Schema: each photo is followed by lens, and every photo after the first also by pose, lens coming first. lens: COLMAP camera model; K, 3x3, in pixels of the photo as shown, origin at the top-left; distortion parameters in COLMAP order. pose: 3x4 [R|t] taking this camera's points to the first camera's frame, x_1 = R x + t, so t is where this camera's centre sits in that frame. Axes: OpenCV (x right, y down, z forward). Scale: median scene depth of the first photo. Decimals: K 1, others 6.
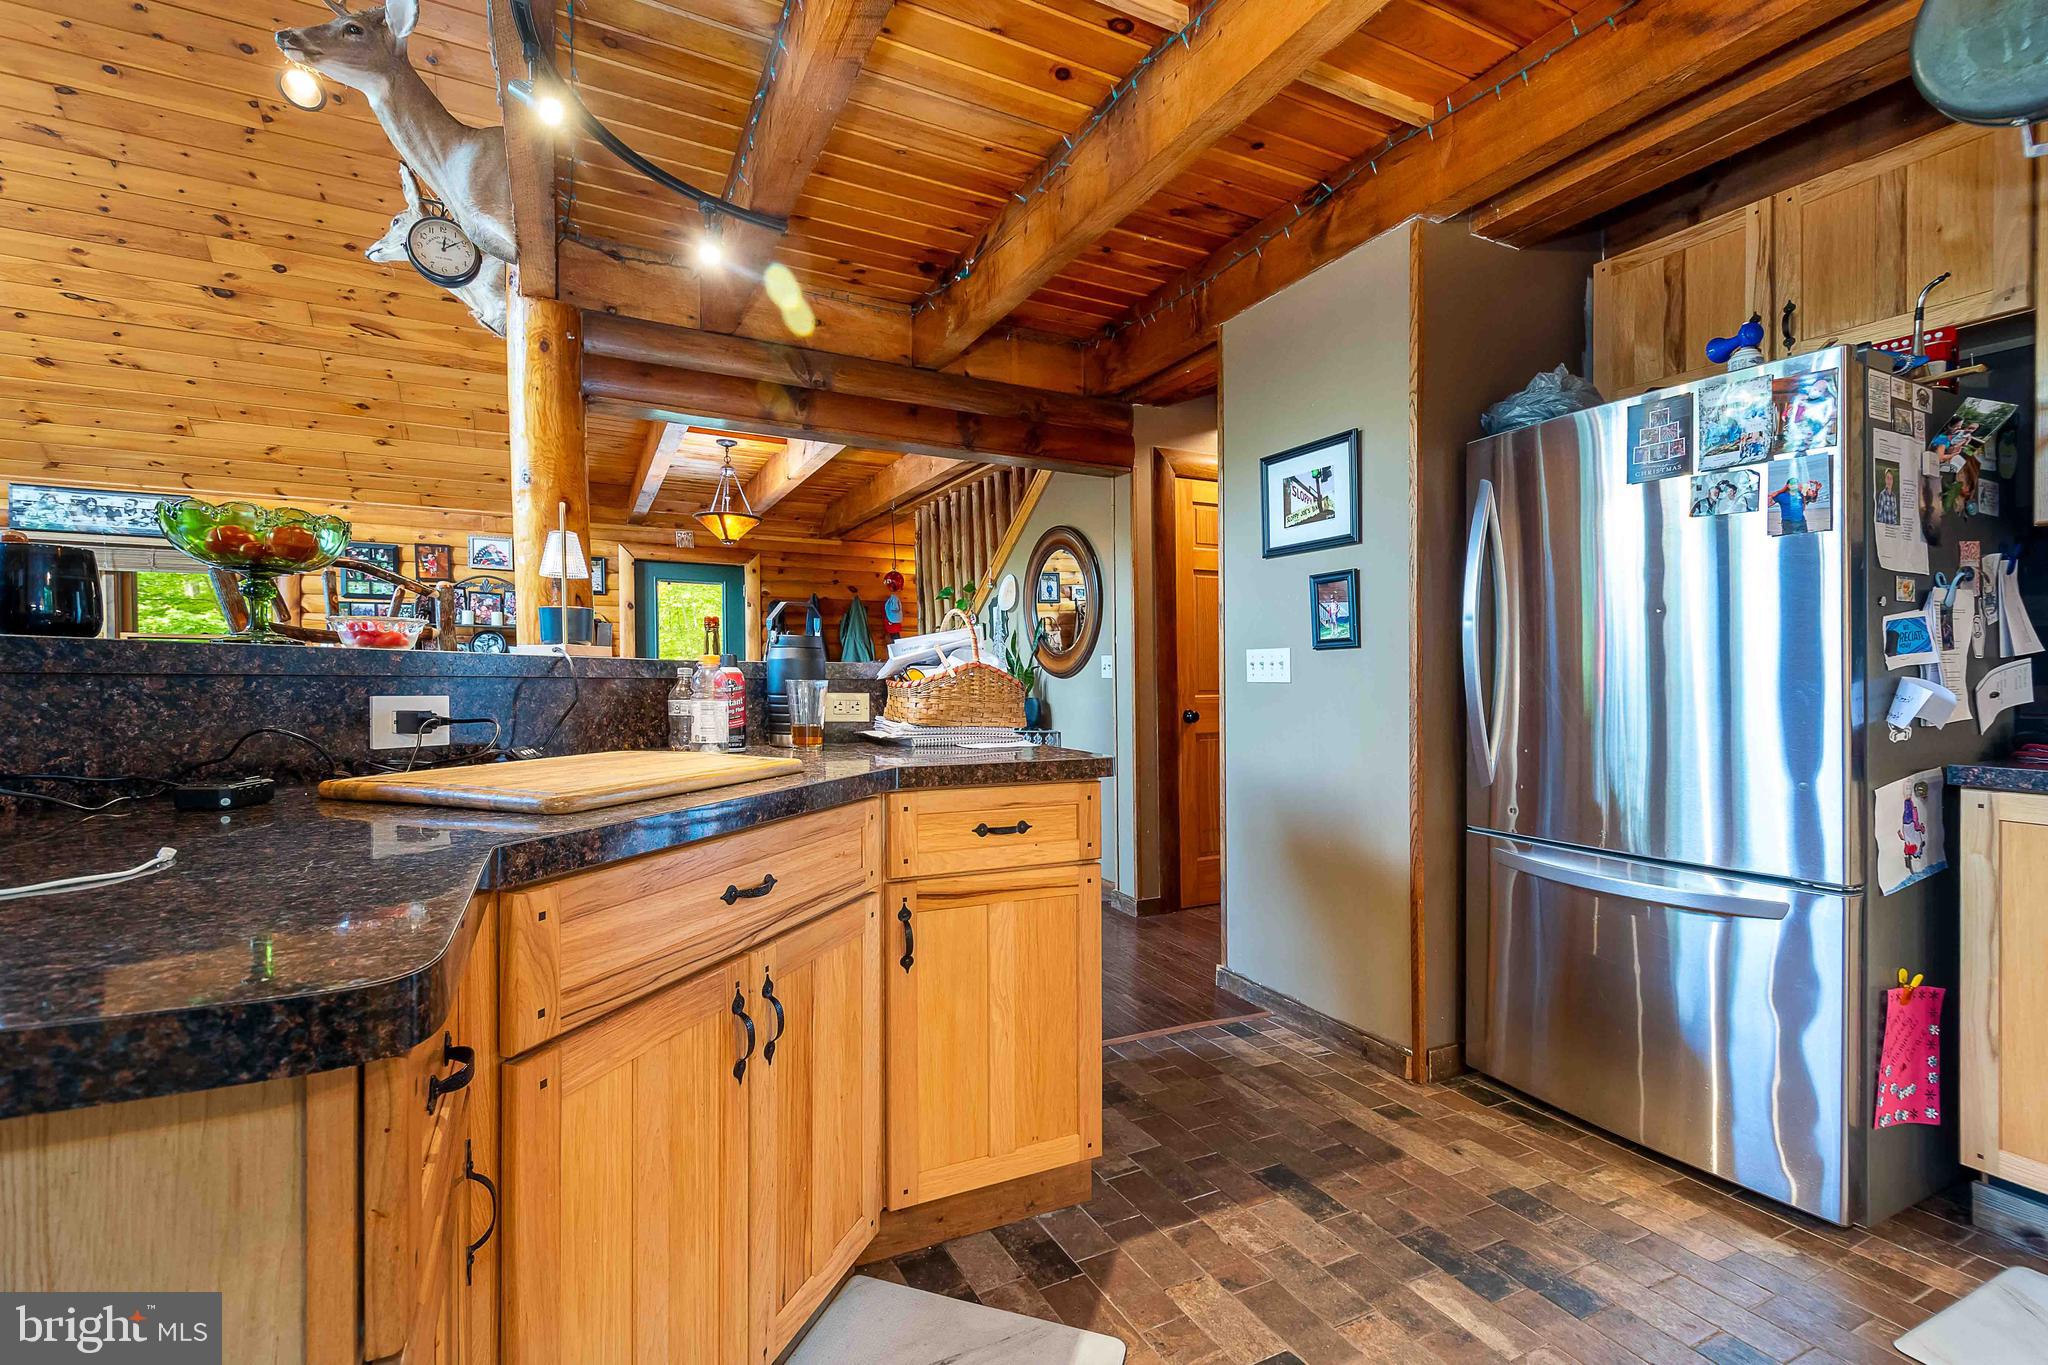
lens RADIAL K [[904.2, 0, 1033.7], [0, 904.2, 687.2], [0, 0, 1]] dist [0.002379, -0.000583]
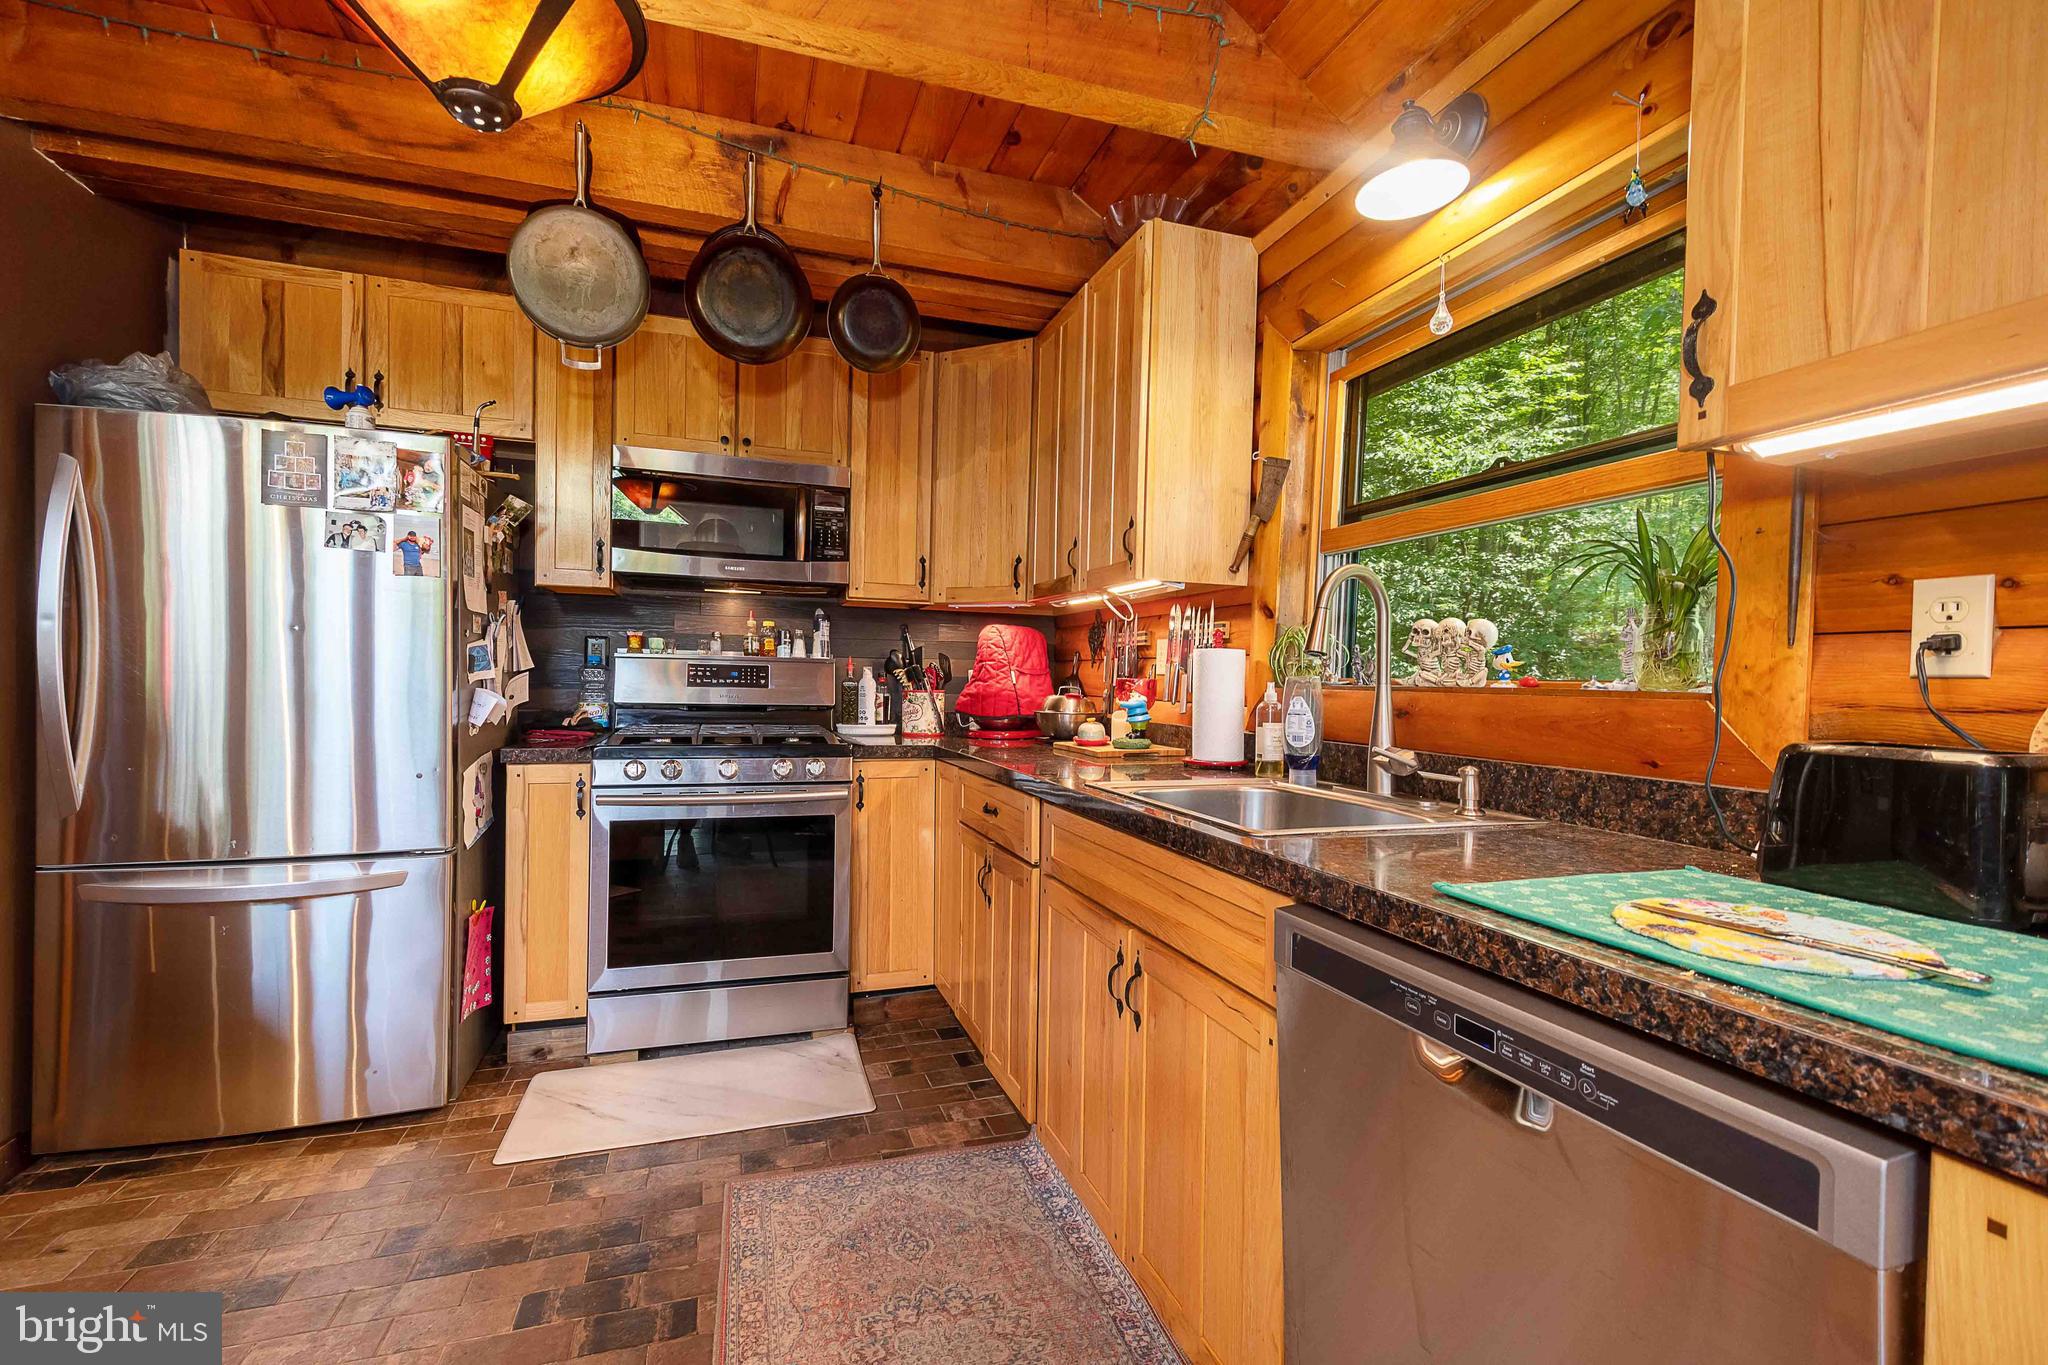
lens RADIAL K [[882.6, 0, 996.6], [0, 882.6, 679.0], [0, 0, 1]] dist [0.003575, -0.000211]
pose [[0.158480, -0.006417, 0.987341, -0.206722], [-0.006104, 0.999953, 0.007478, -0.034195], [-0.987343, -0.007211, 0.158433, 0.004592]]
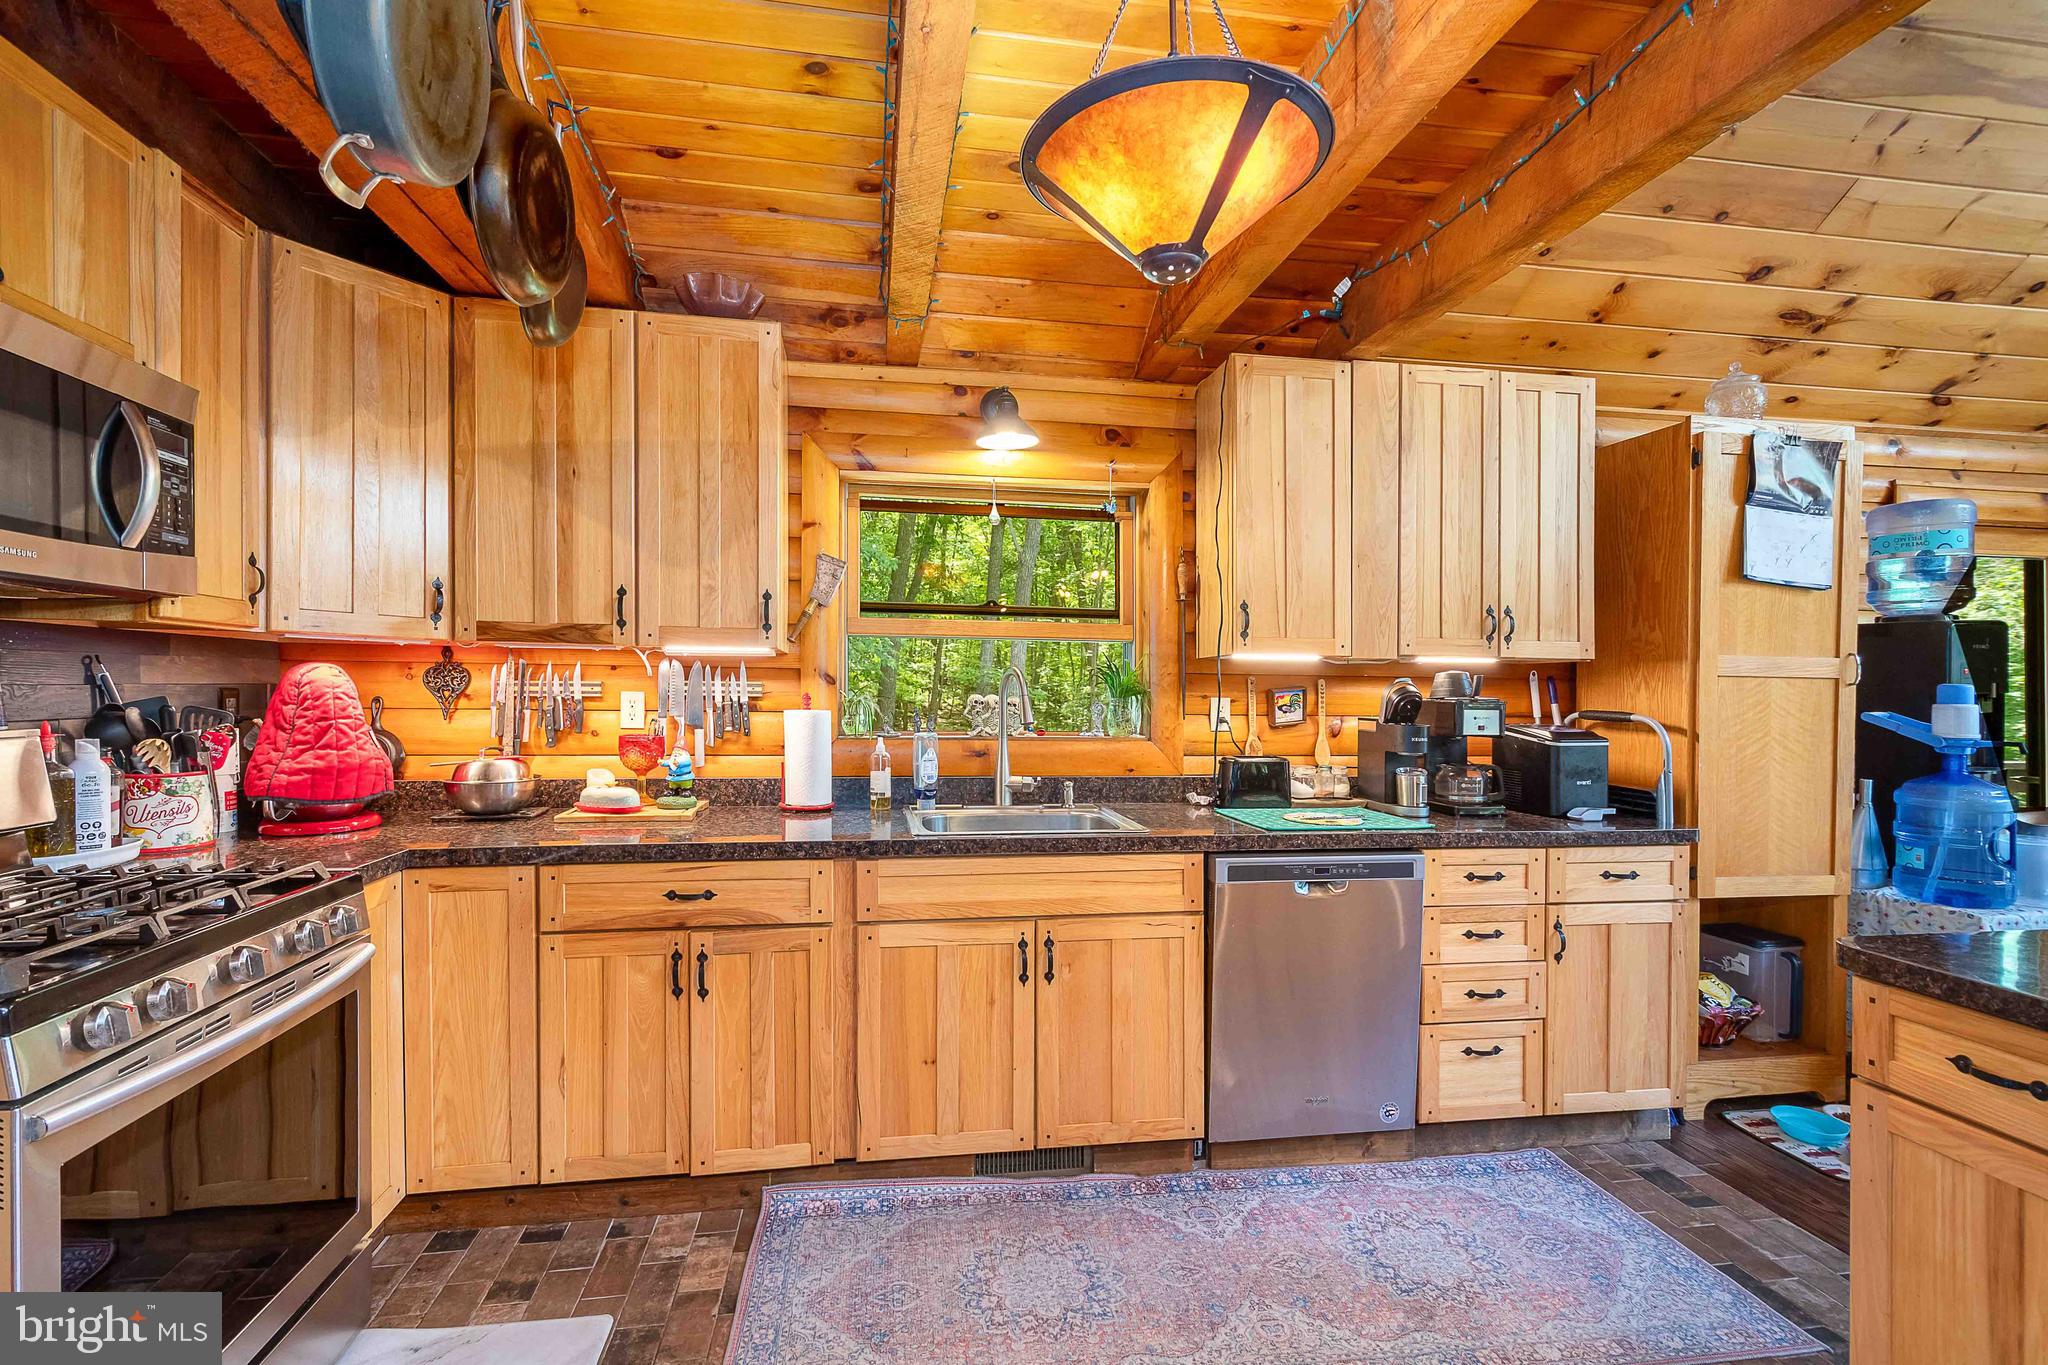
lens RADIAL K [[882.6, 0, 996.6], [0, 882.6, 679.0], [0, 0, 1]] dist [0.003575, -0.000211]
pose [[-0.948352, -0.014866, 0.316871, 0.228565], [-0.014470, 0.999889, 0.003601, -0.116418], [-0.316889, -0.001170, -0.948462, 1.011638]]
